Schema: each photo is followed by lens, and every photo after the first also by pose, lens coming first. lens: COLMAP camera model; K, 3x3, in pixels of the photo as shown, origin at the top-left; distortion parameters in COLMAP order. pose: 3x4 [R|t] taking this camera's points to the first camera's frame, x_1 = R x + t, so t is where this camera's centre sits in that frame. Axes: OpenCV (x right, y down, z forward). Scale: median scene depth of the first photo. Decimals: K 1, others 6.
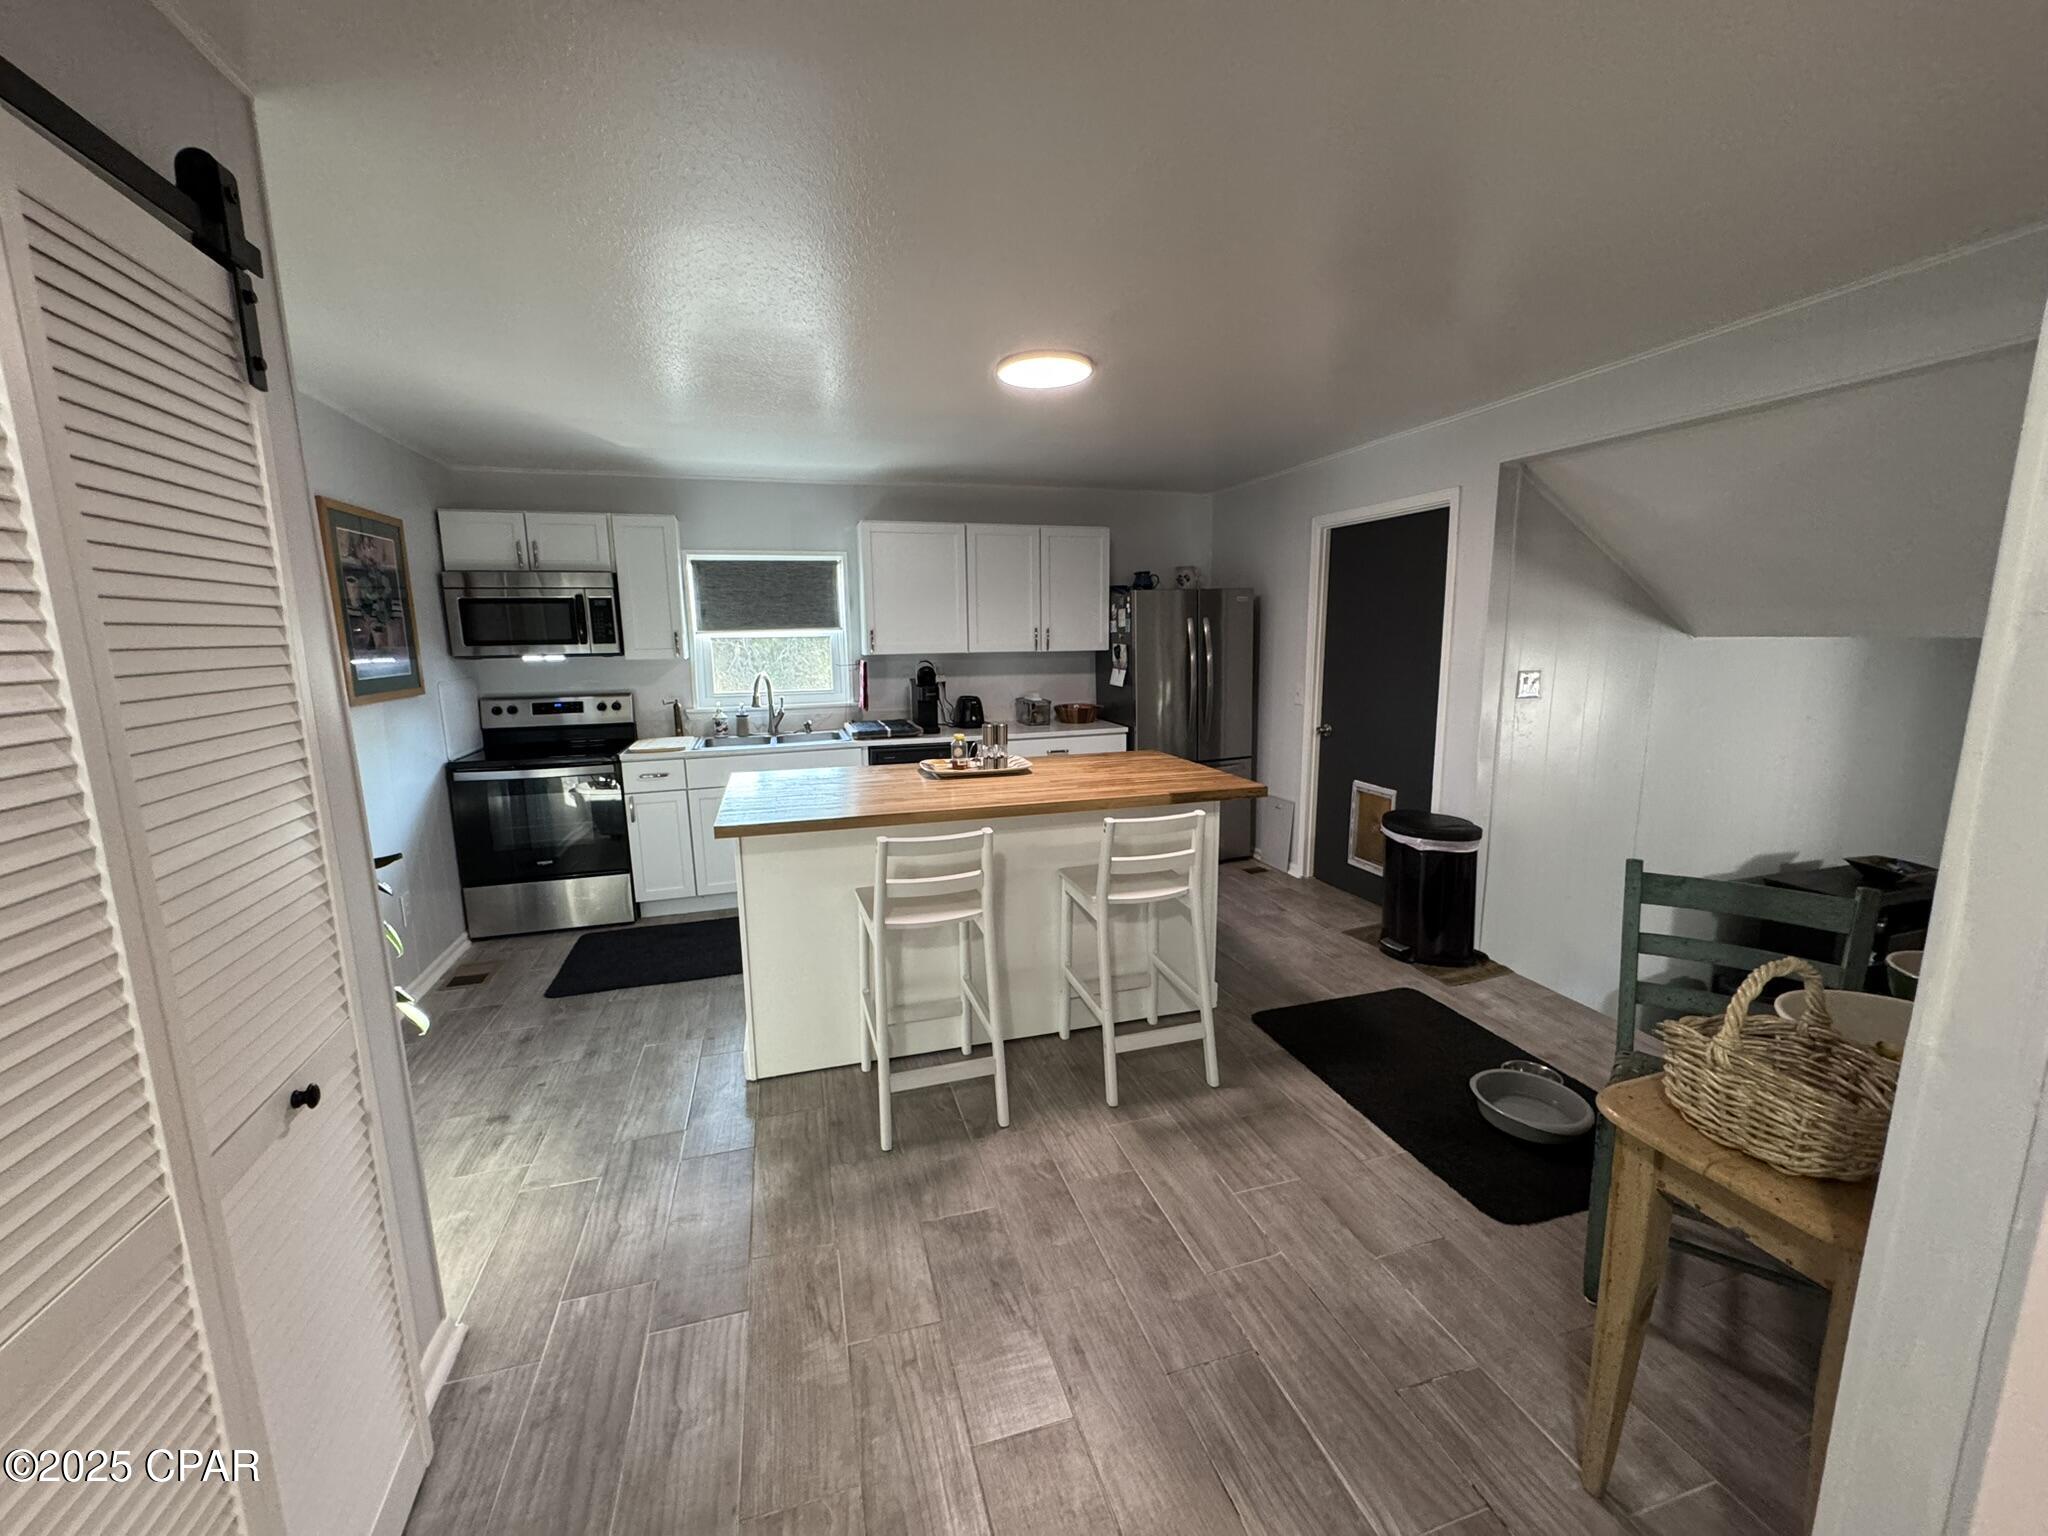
lens RADIAL K [[813.4, 0, 1024.0], [0, 813.4, 768.0], [0, 0, 1]] dist [-0.001560, -0.000063]
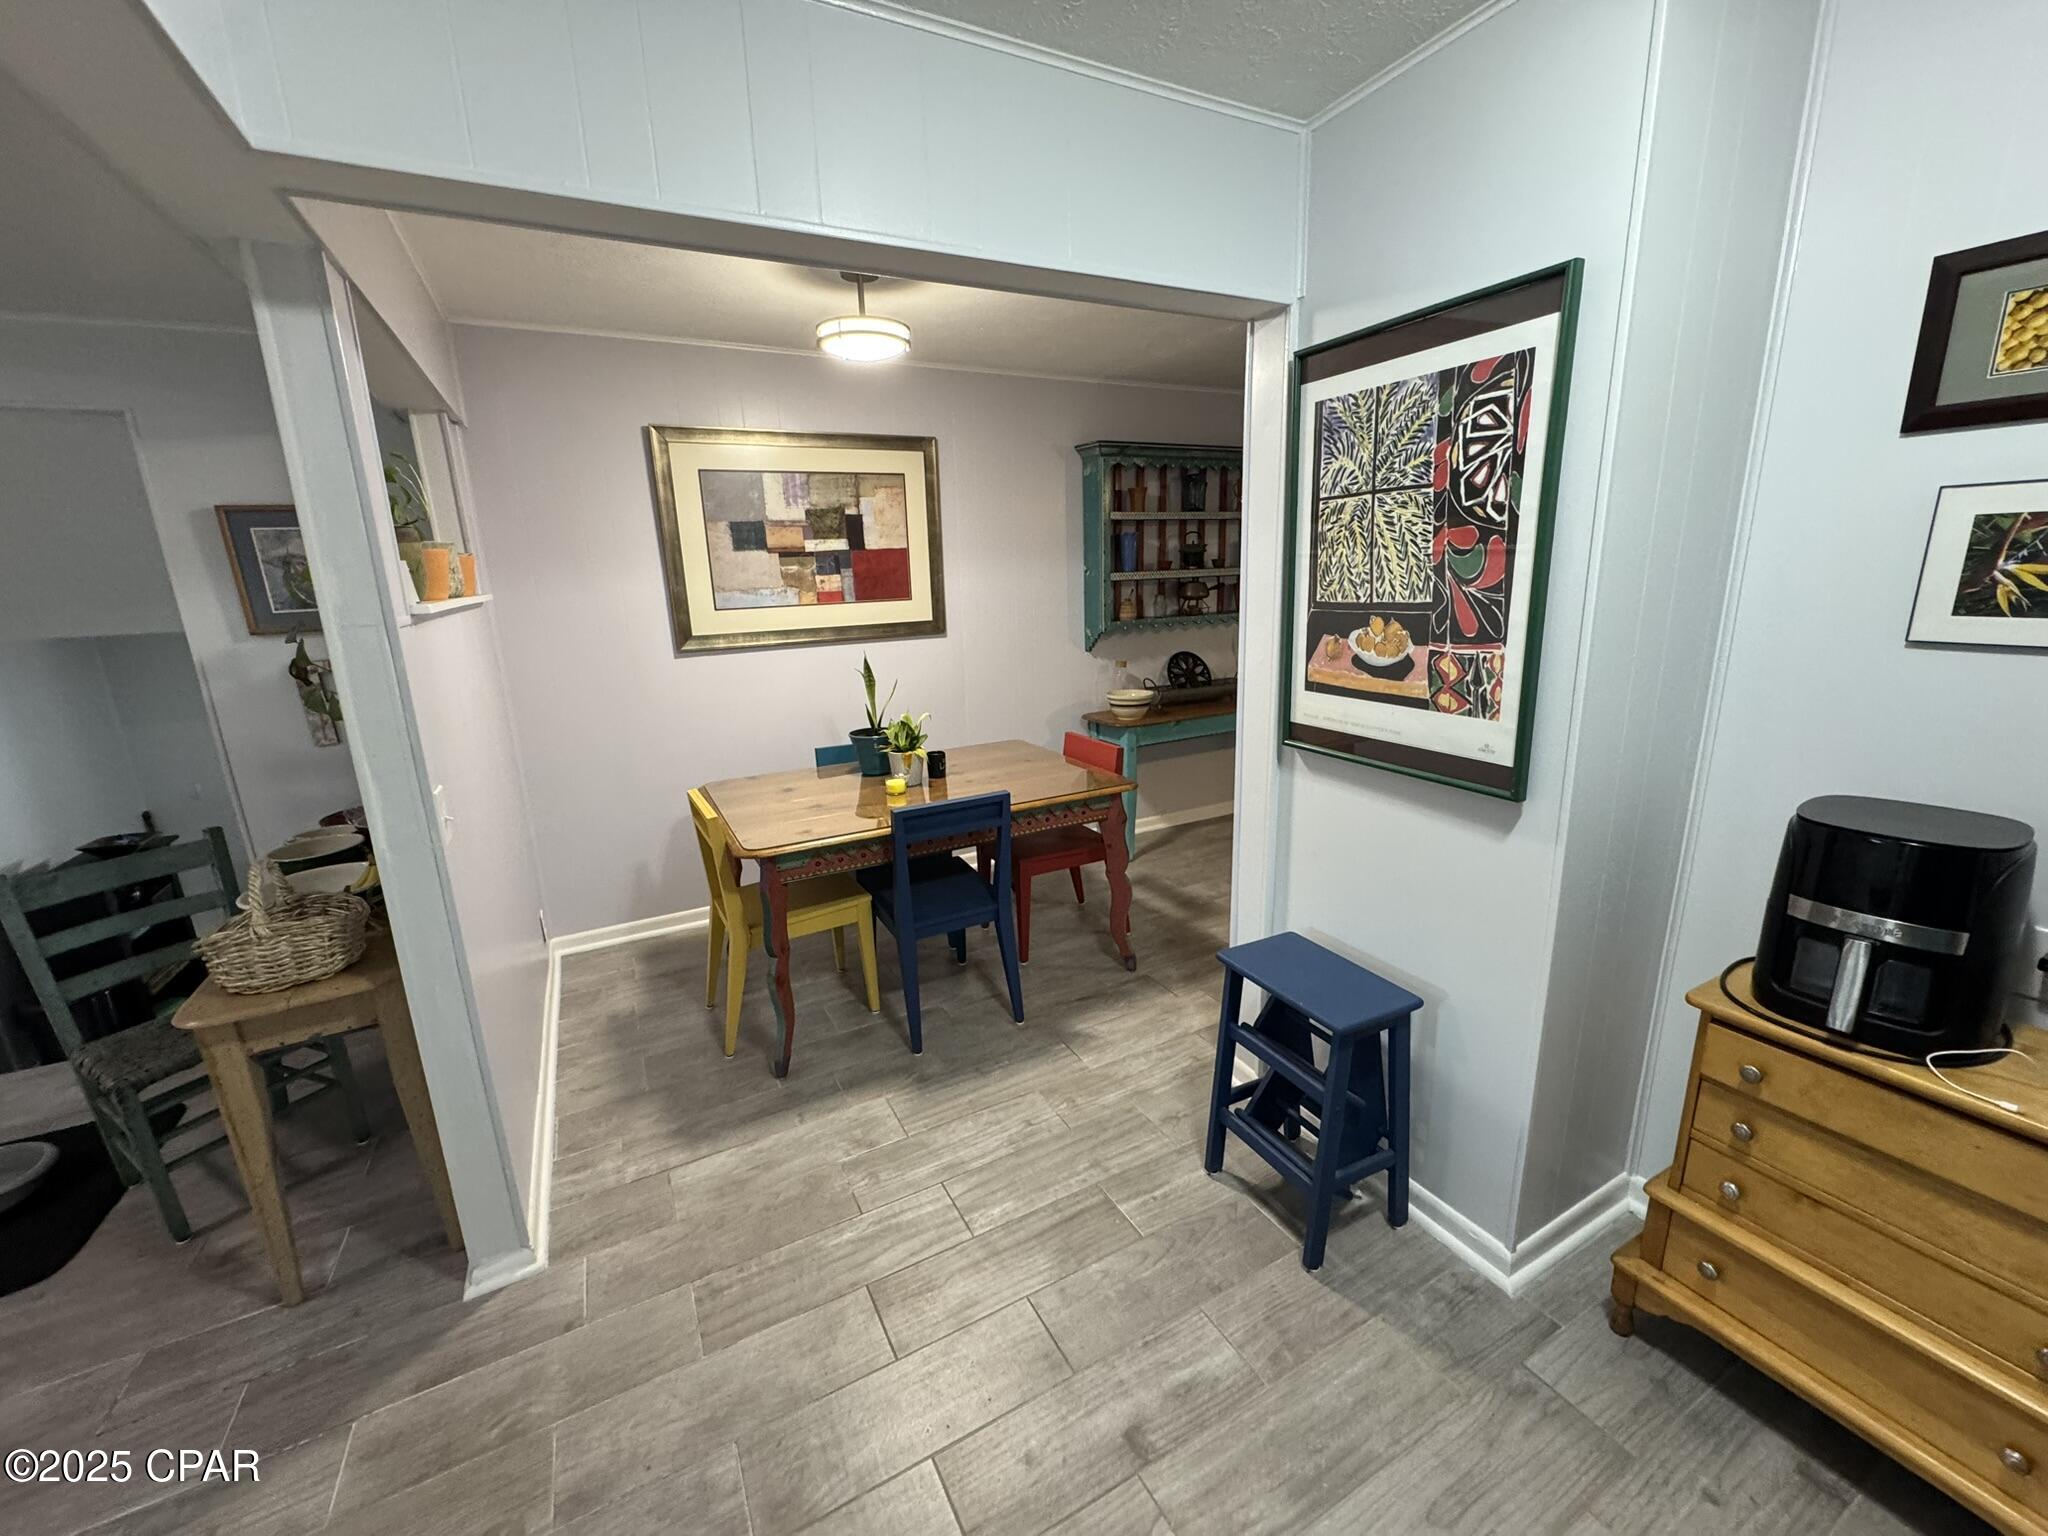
lens RADIAL K [[813.4, 0, 1024.0], [0, 813.4, 768.0], [0, 0, 1]] dist [-0.001560, -0.000063]
pose [[-0.194162, -0.214164, 0.957306, -0.185516], [0.202538, 0.946099, 0.252736, -0.003217], [-0.959833, 0.242962, -0.140320, -0.044771]]
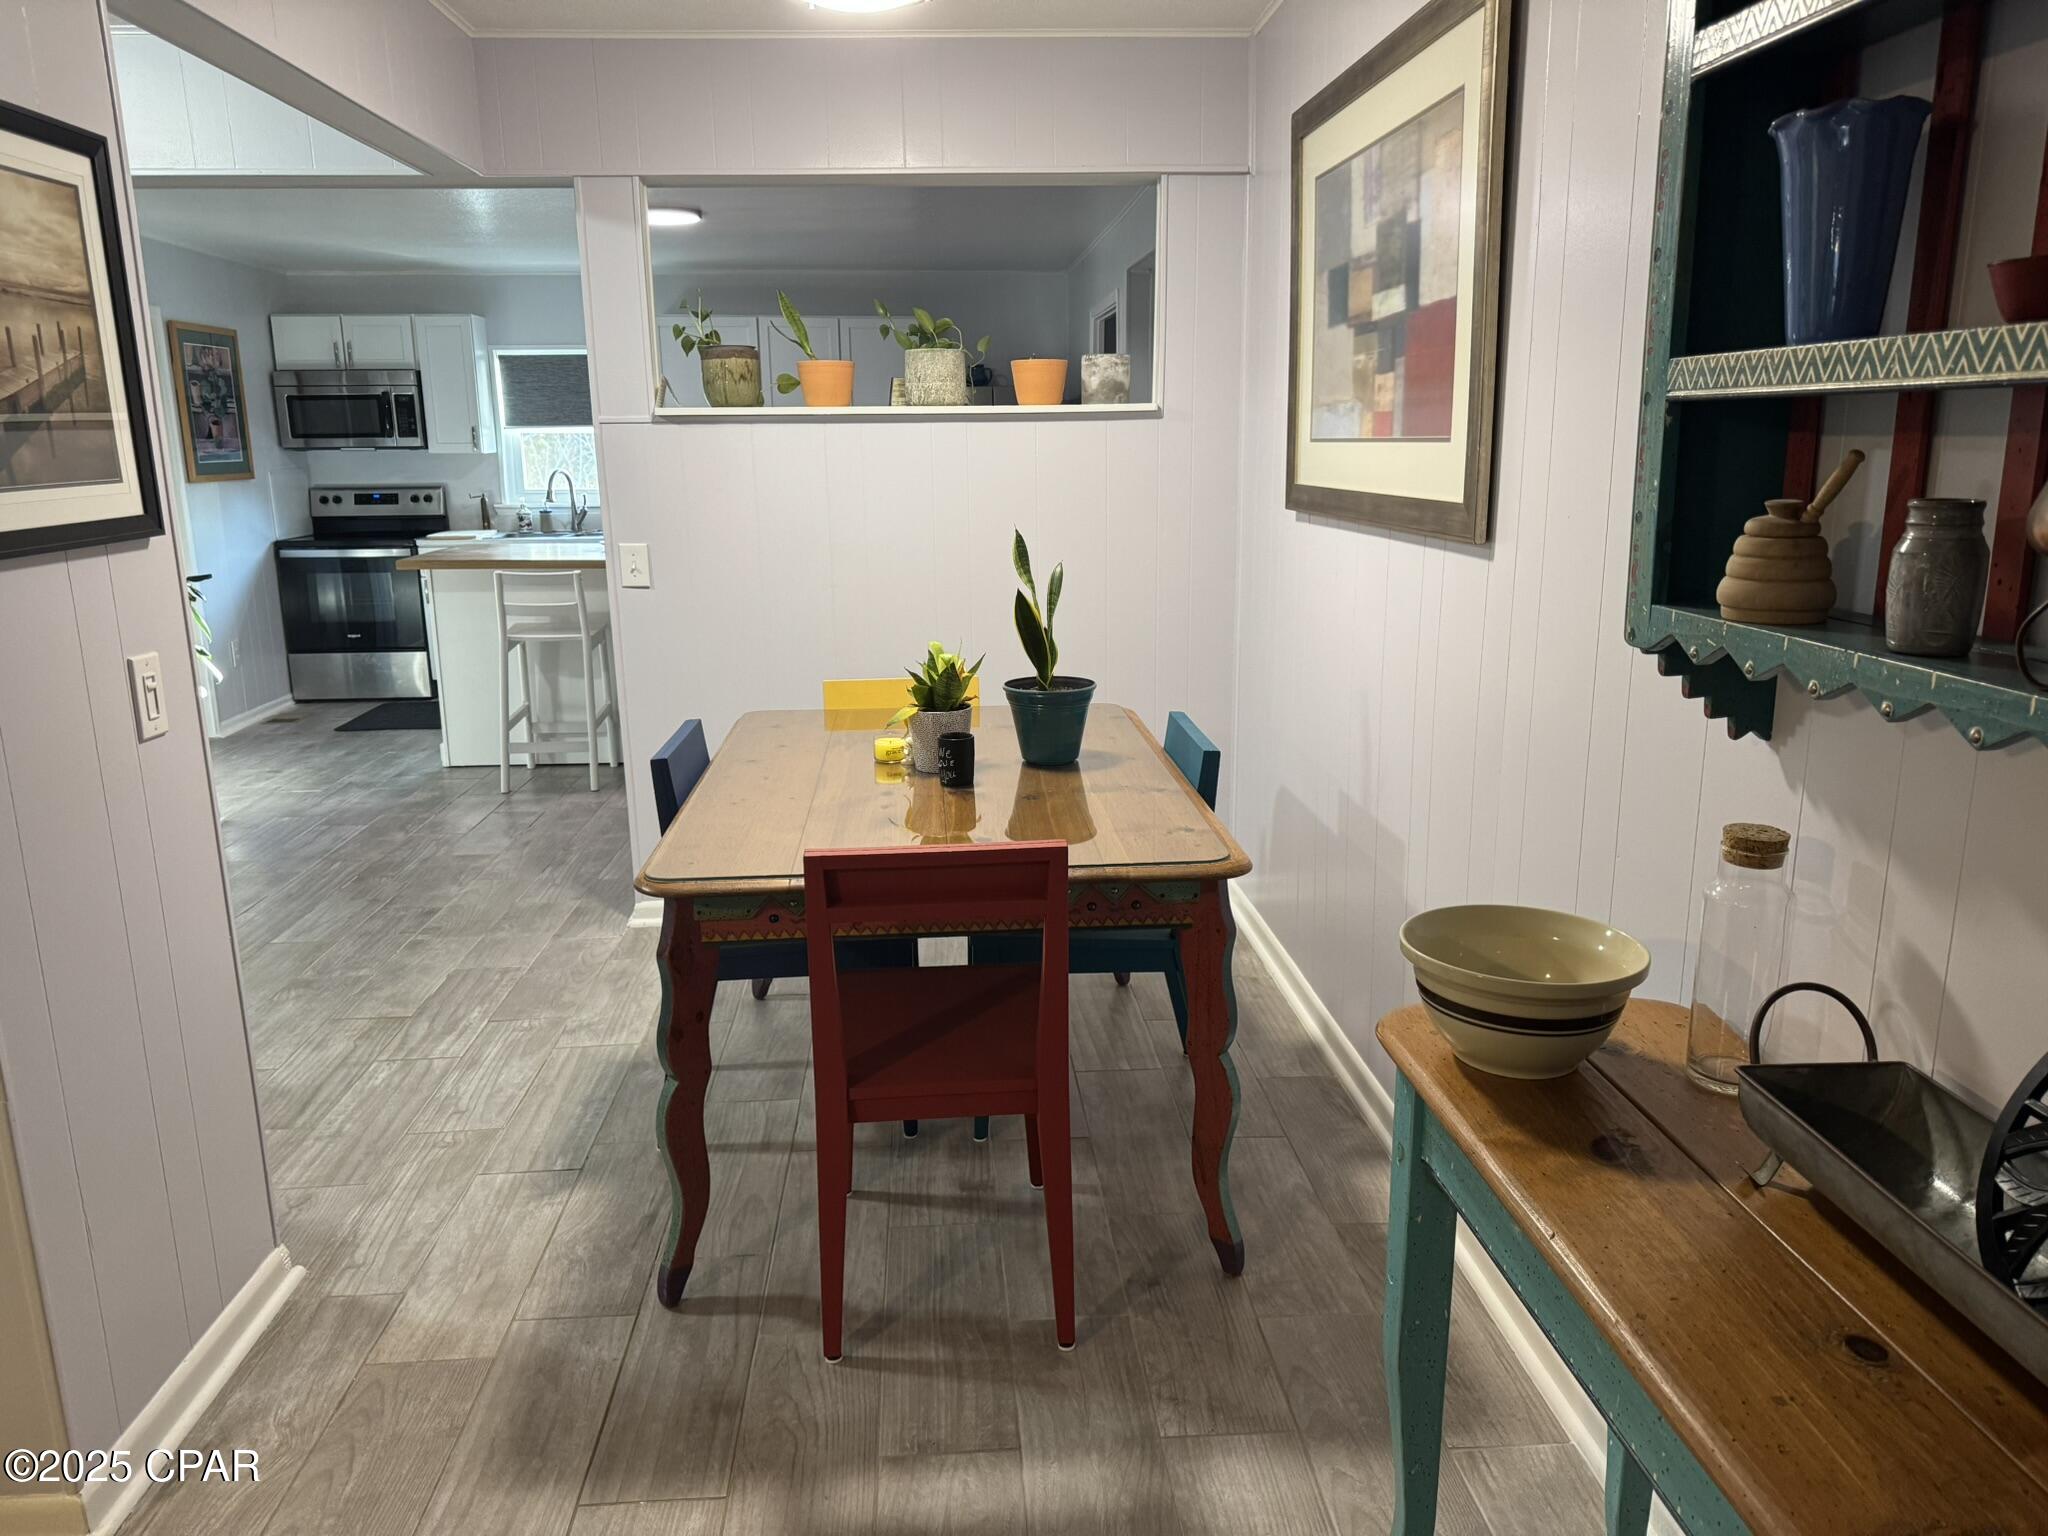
lens RADIAL K [[1432.2, 0, 1025.9], [0, 1432.2, 780.1], [0, 0, 1]] dist [0.094760, -0.152827]
pose [[0.975636, 0.055518, -0.212256, 0.680008], [-0.040926, 0.996526, 0.072536, 0.120308], [0.215545, -0.062082, 0.974518, -0.690517]]
